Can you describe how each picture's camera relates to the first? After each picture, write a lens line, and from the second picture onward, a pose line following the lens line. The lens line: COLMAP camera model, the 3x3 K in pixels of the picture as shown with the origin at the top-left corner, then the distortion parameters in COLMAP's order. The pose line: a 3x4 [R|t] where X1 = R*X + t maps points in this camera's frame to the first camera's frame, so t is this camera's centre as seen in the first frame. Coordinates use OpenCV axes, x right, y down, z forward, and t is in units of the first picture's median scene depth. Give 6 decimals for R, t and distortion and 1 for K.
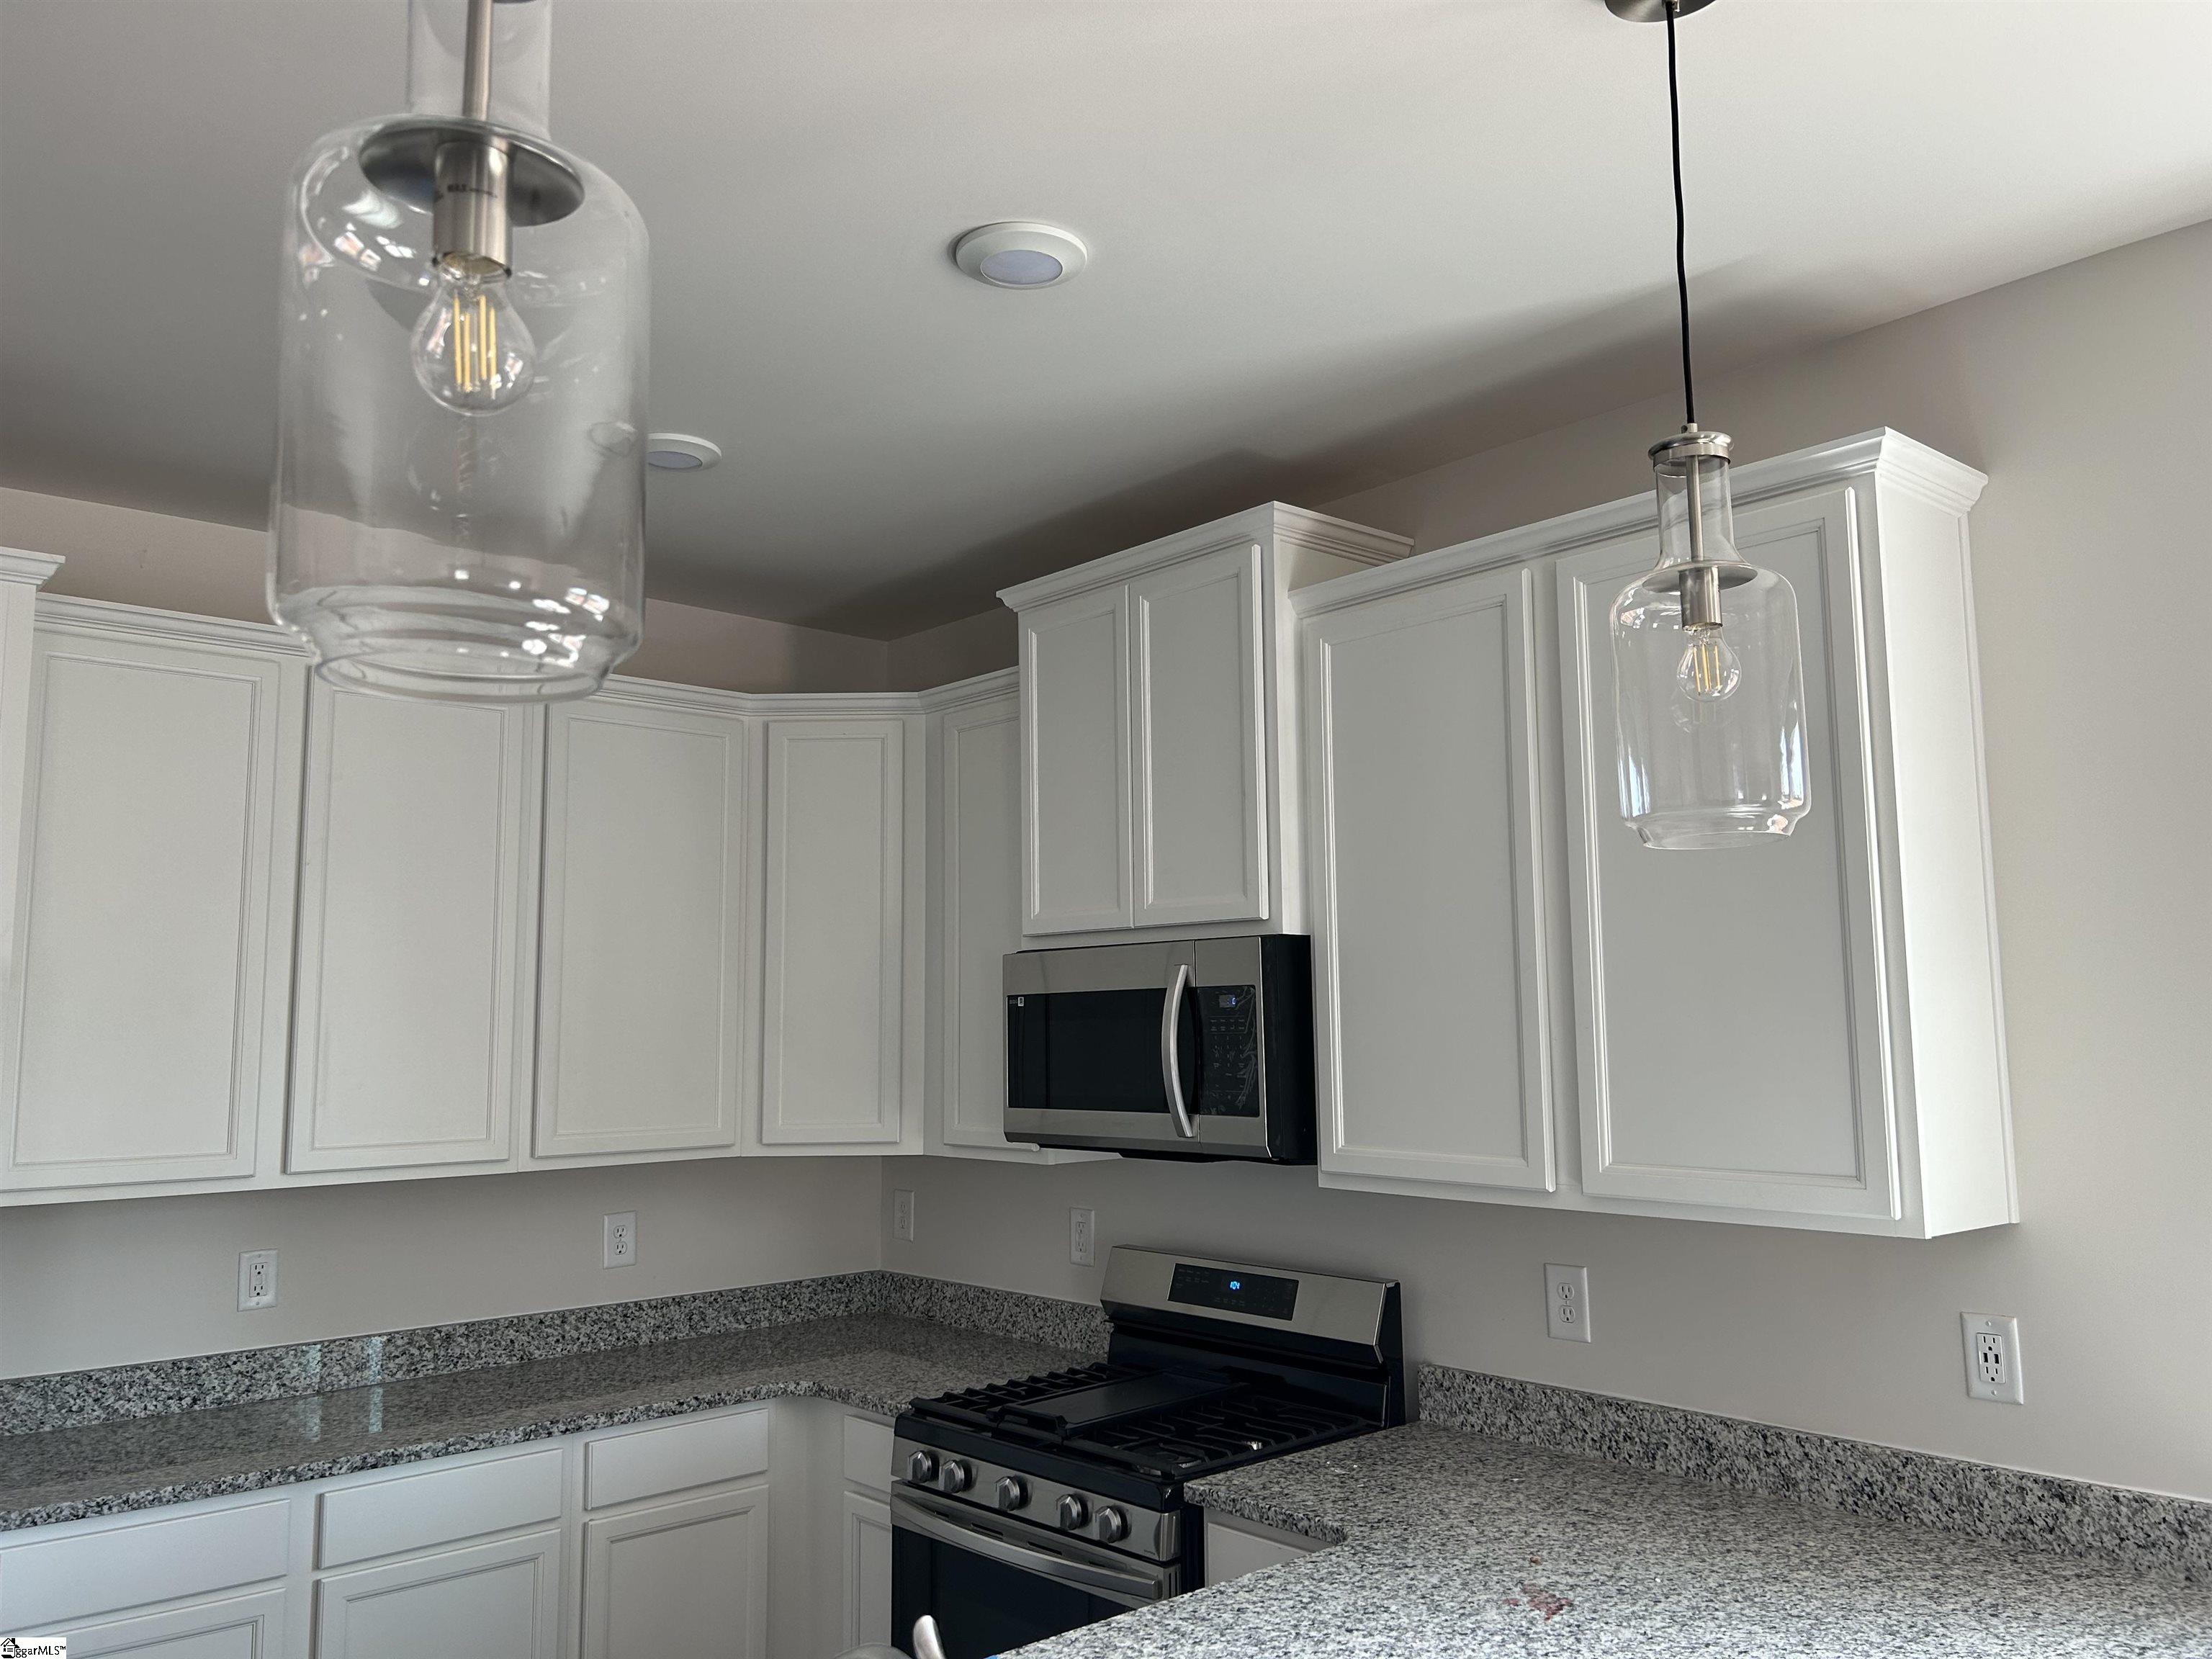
lens RADIAL K [[1666.4, 0, 1103.3], [0, 1666.4, 828.1], [0, 0, 1]] dist [0.052057, -0.051006]
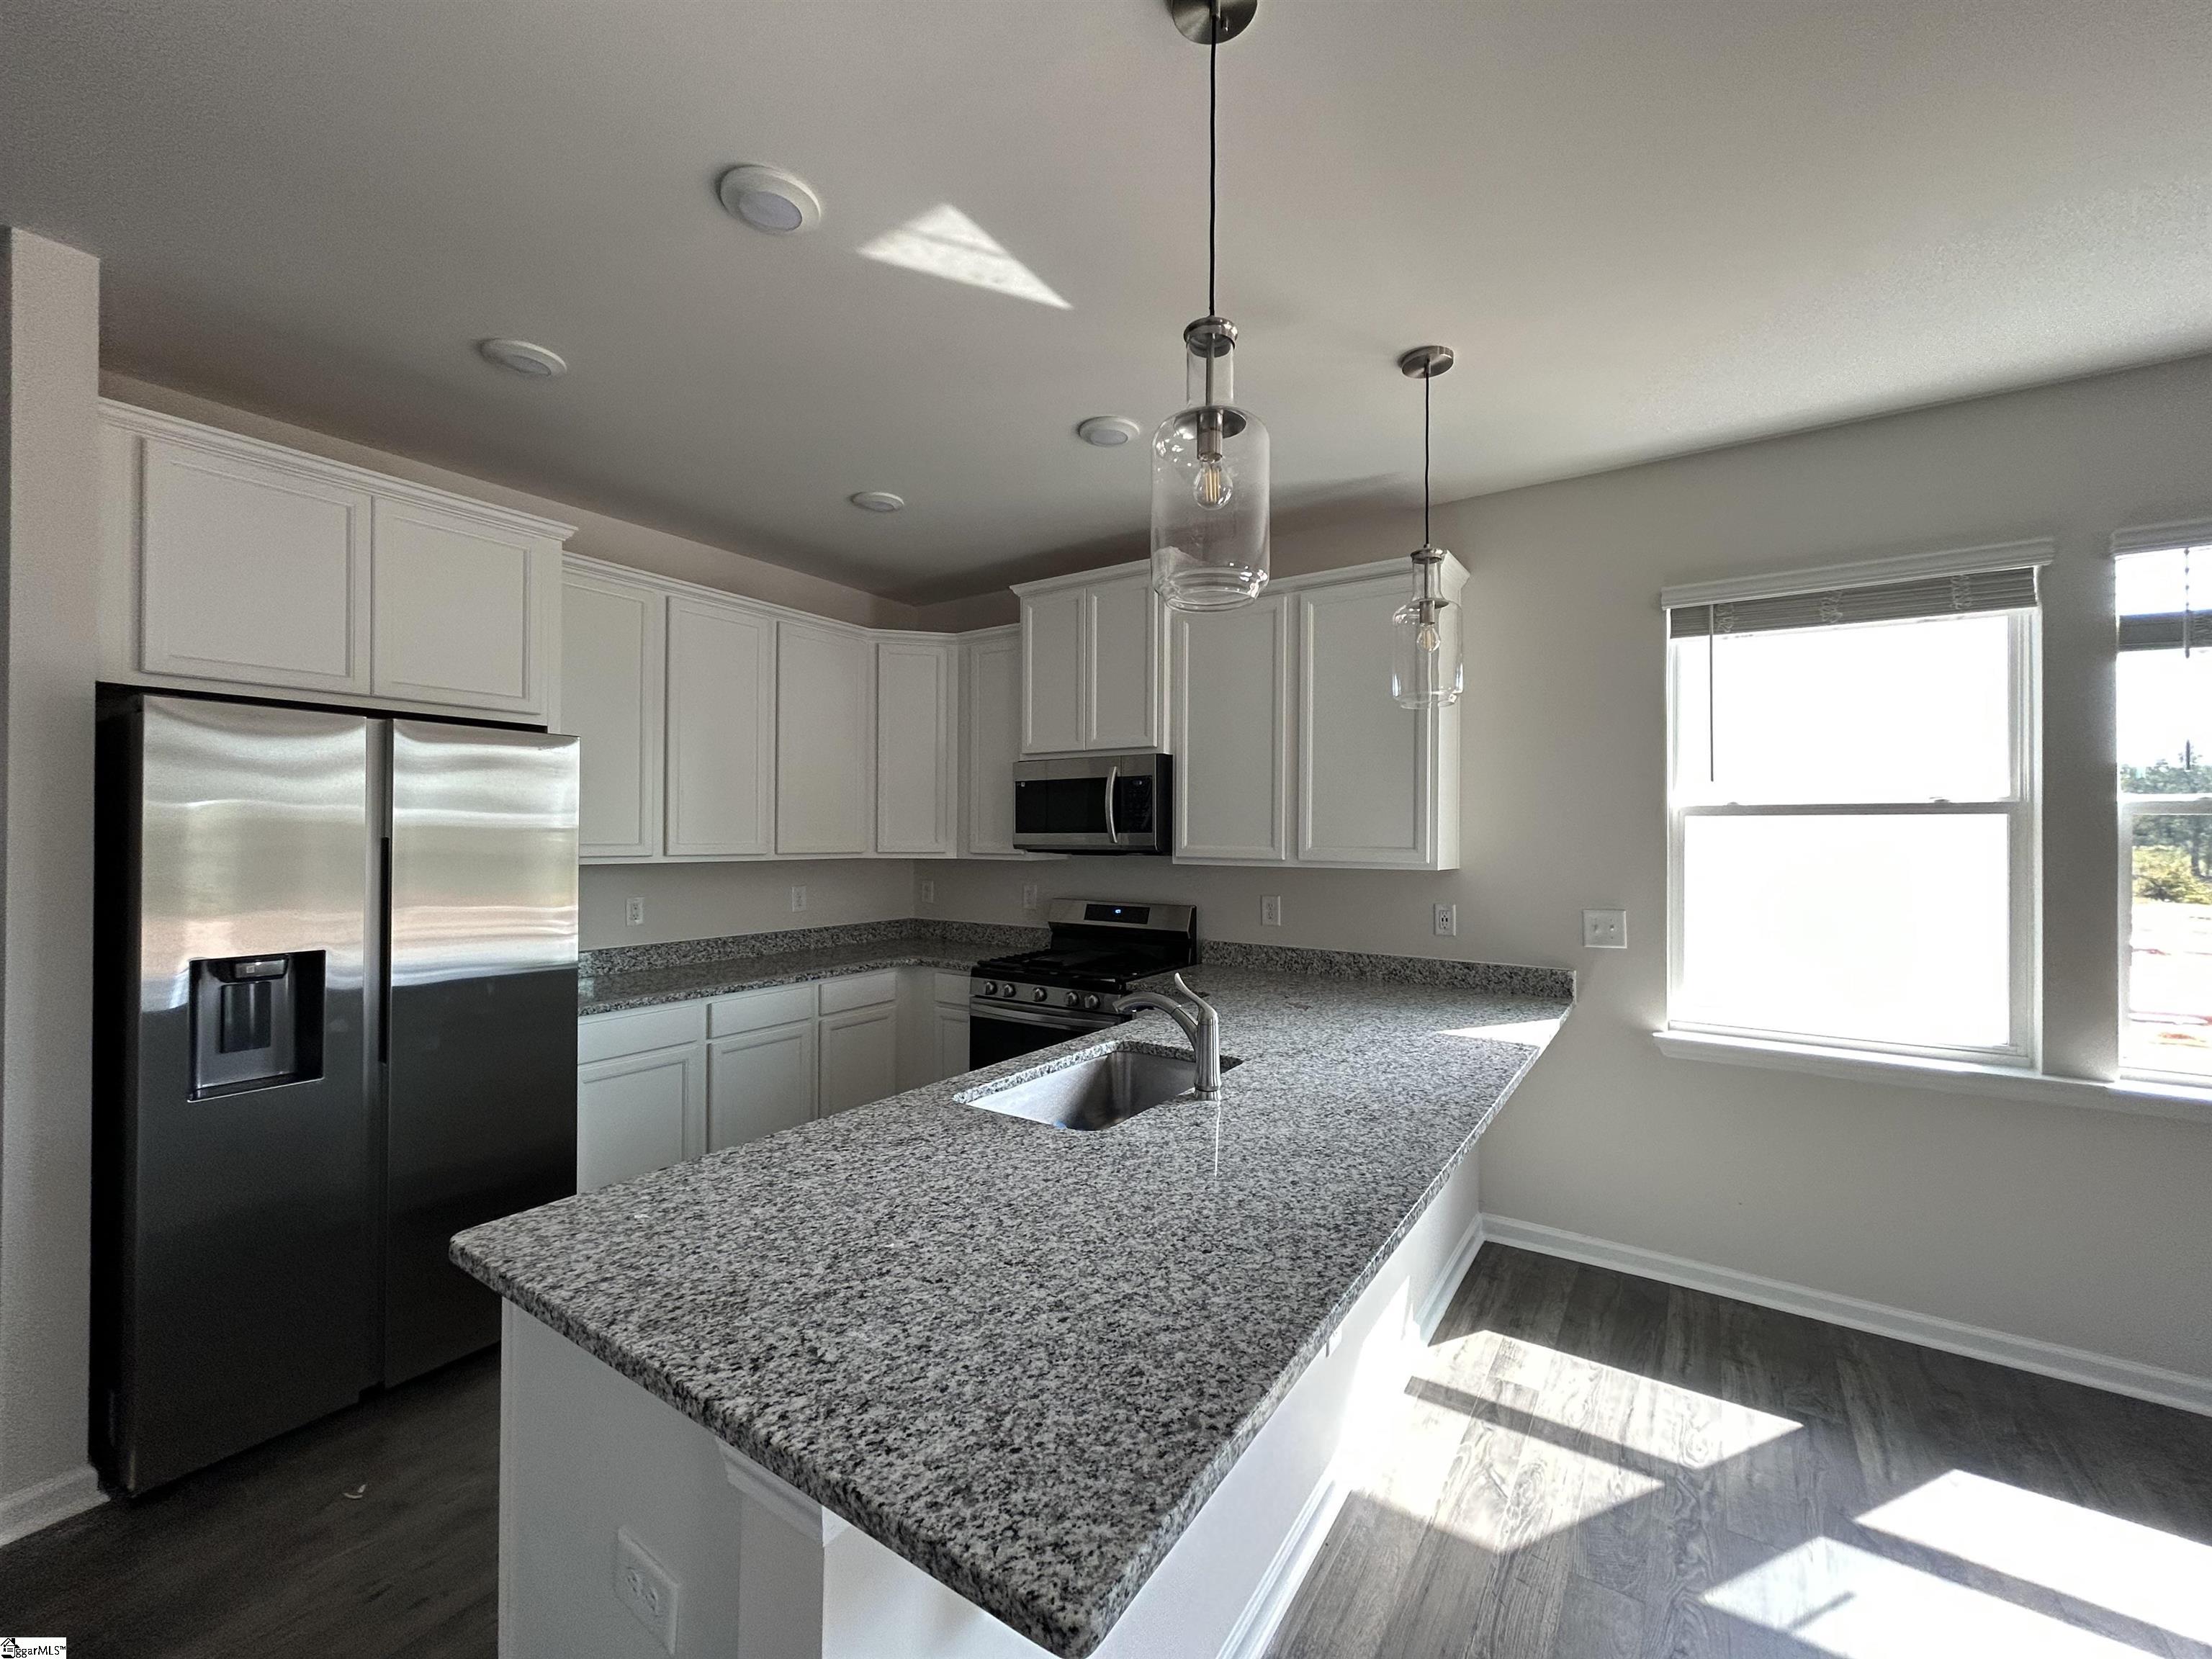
lens RADIAL K [[882.5, 0, 1106.9], [0, 882.5, 831.0], [0, 0, 1]] dist [0.000292, 0.000804]
pose [[0.968534, 0.017238, 0.248282, -0.251361], [-0.045672, 0.992968, 0.109221, 0.040102], [-0.244654, -0.117123, 0.962511, -0.134662]]
